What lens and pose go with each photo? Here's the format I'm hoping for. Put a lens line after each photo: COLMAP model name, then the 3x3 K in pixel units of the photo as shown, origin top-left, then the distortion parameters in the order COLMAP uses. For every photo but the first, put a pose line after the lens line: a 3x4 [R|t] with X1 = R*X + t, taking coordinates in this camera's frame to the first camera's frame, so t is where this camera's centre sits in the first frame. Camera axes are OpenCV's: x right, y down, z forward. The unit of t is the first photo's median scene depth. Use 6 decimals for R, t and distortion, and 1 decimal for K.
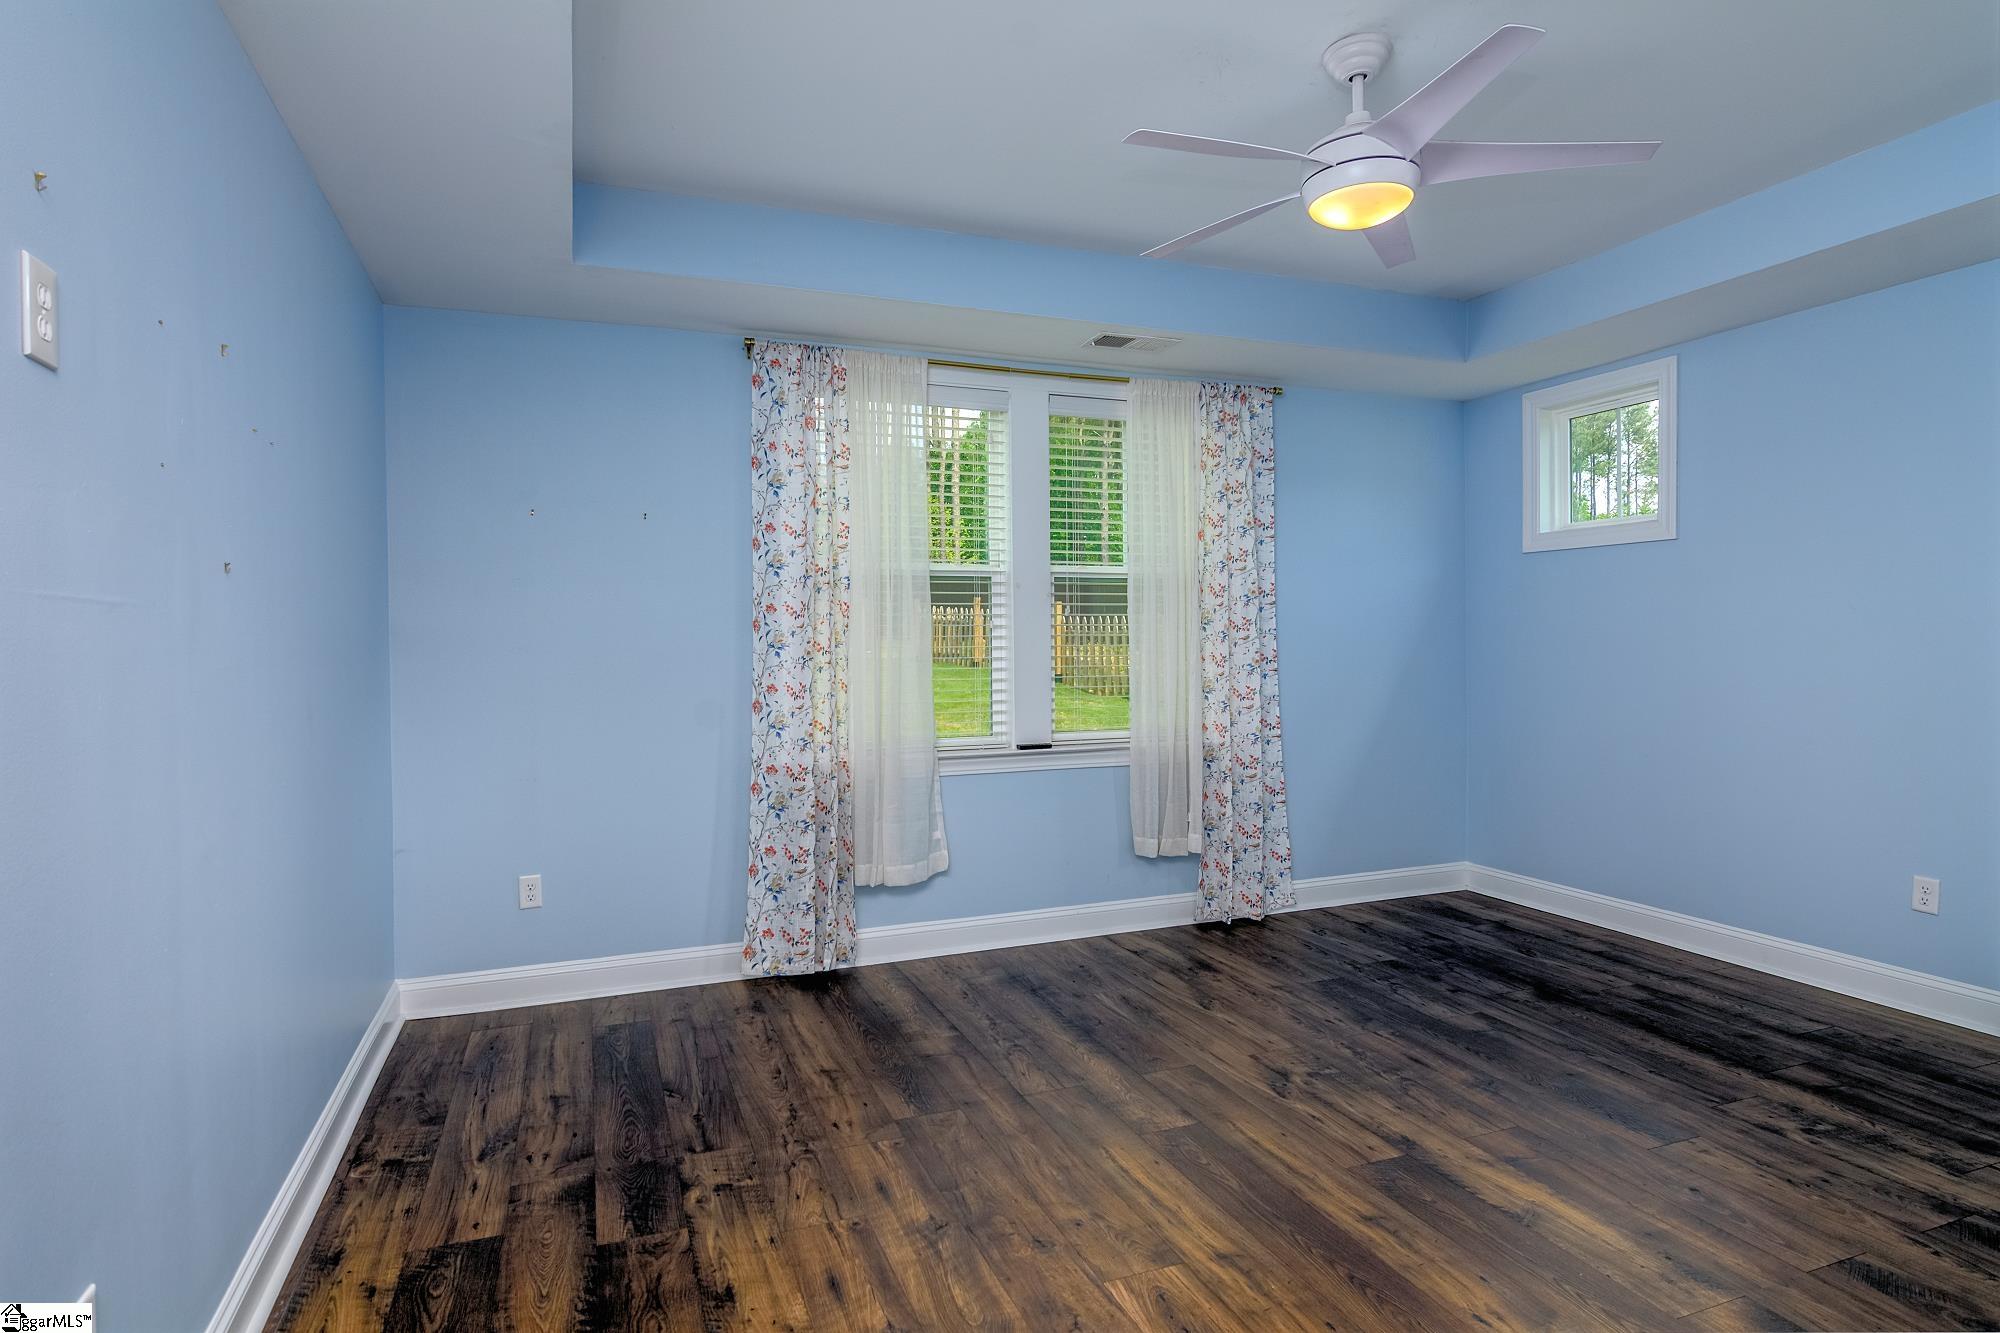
lens RADIAL K [[1072.2, 0, 1009.3], [0, 1072.2, 664.0], [0, 0, 1]] dist [-0.002210, 0.001319]
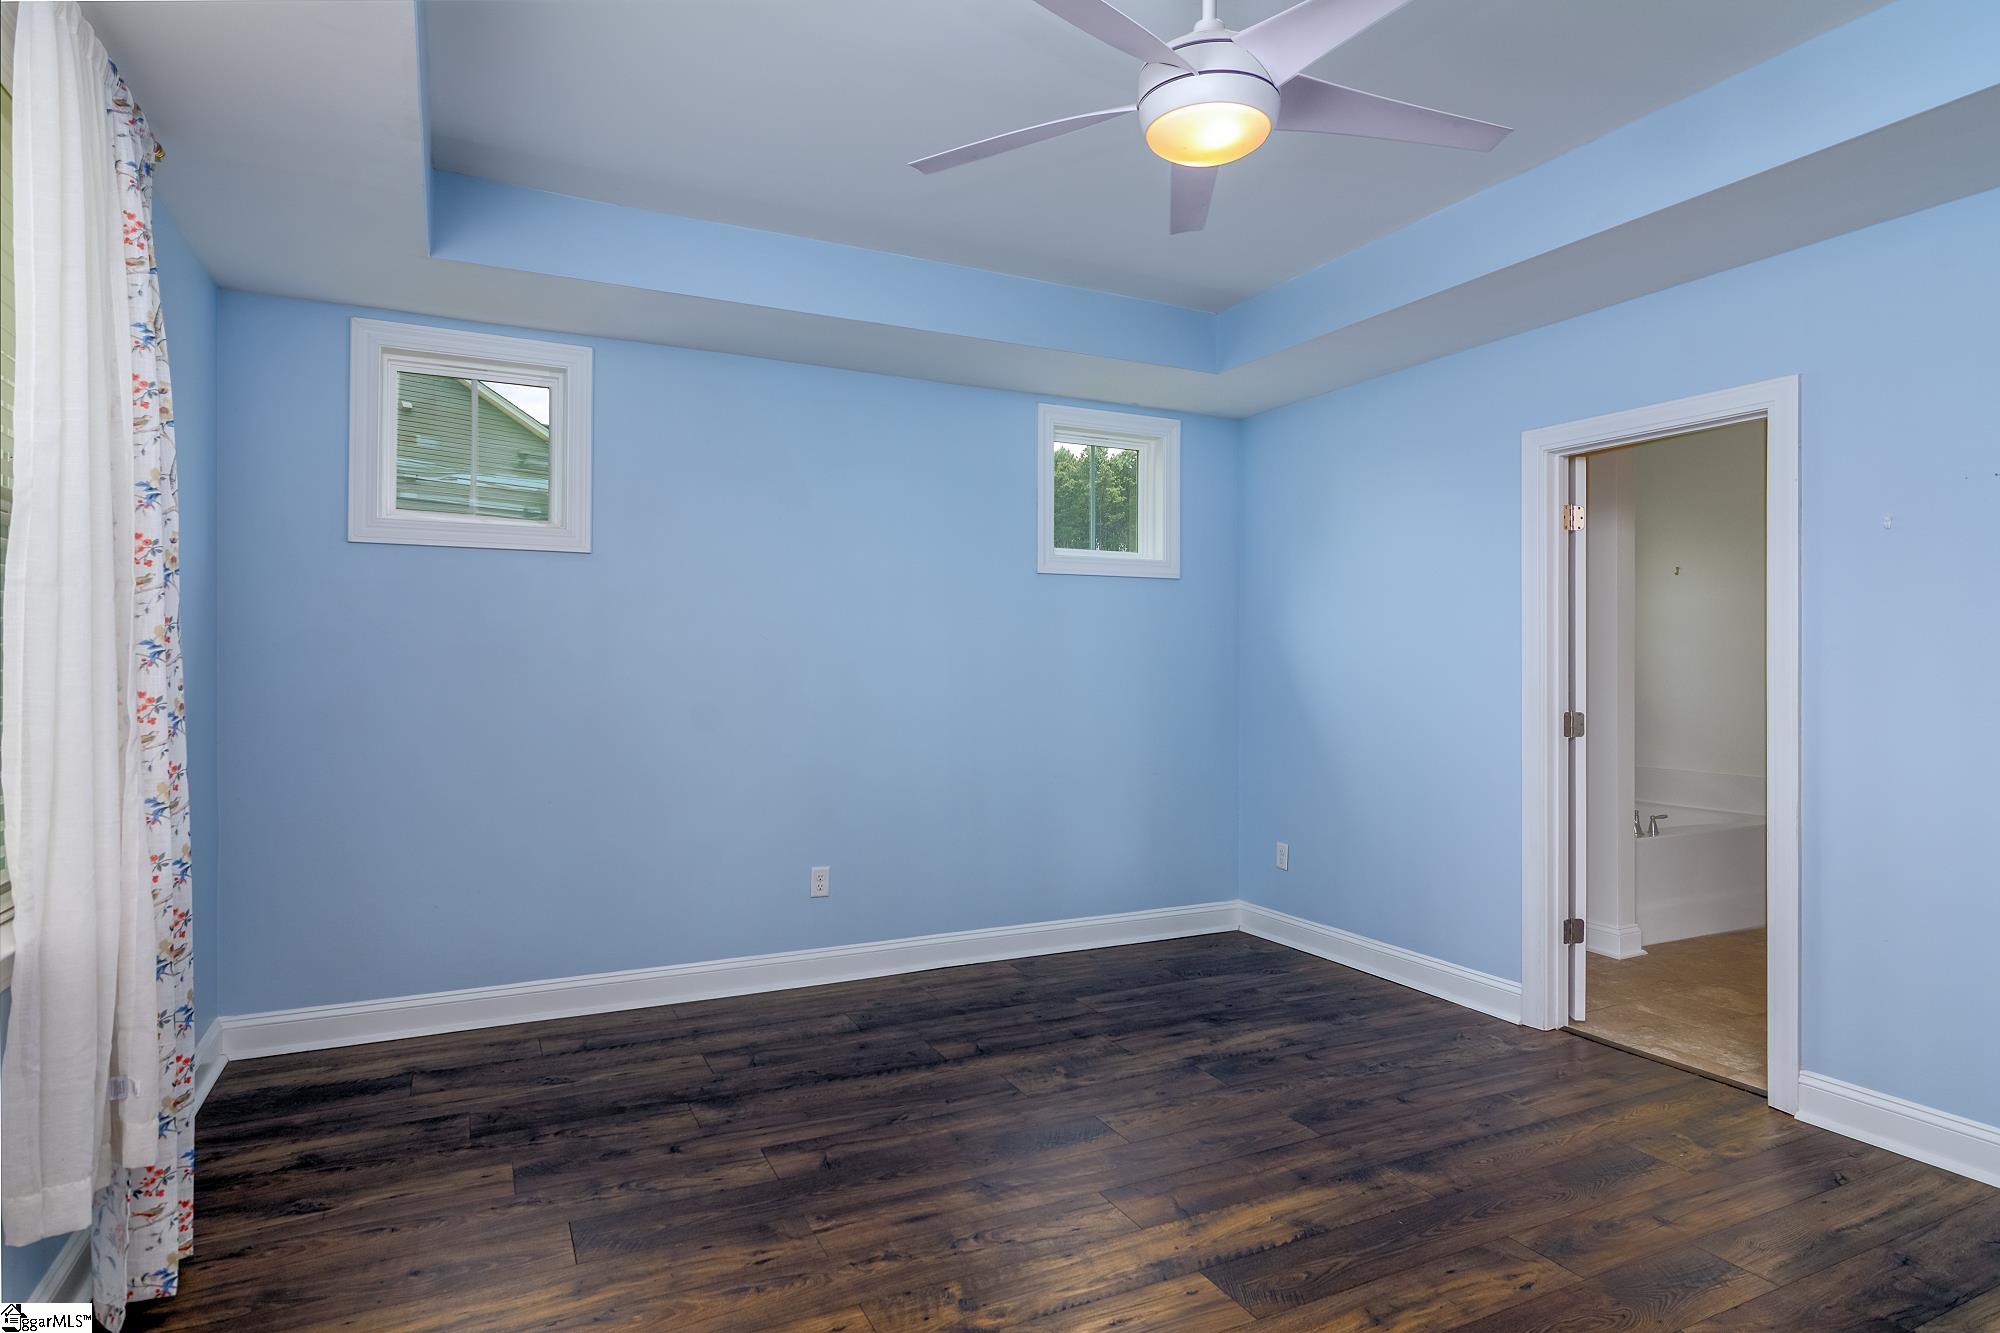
lens RADIAL K [[1072.2, 0, 1009.3], [0, 1072.2, 664.0], [0, 0, 1]] dist [-0.002210, 0.001319]
pose [[-0.070134, 0.007846, 0.997507, -0.353477], [0.017982, 0.999817, -0.006600, -0.011367], [-0.997375, 0.017474, -0.070263, 0.921832]]
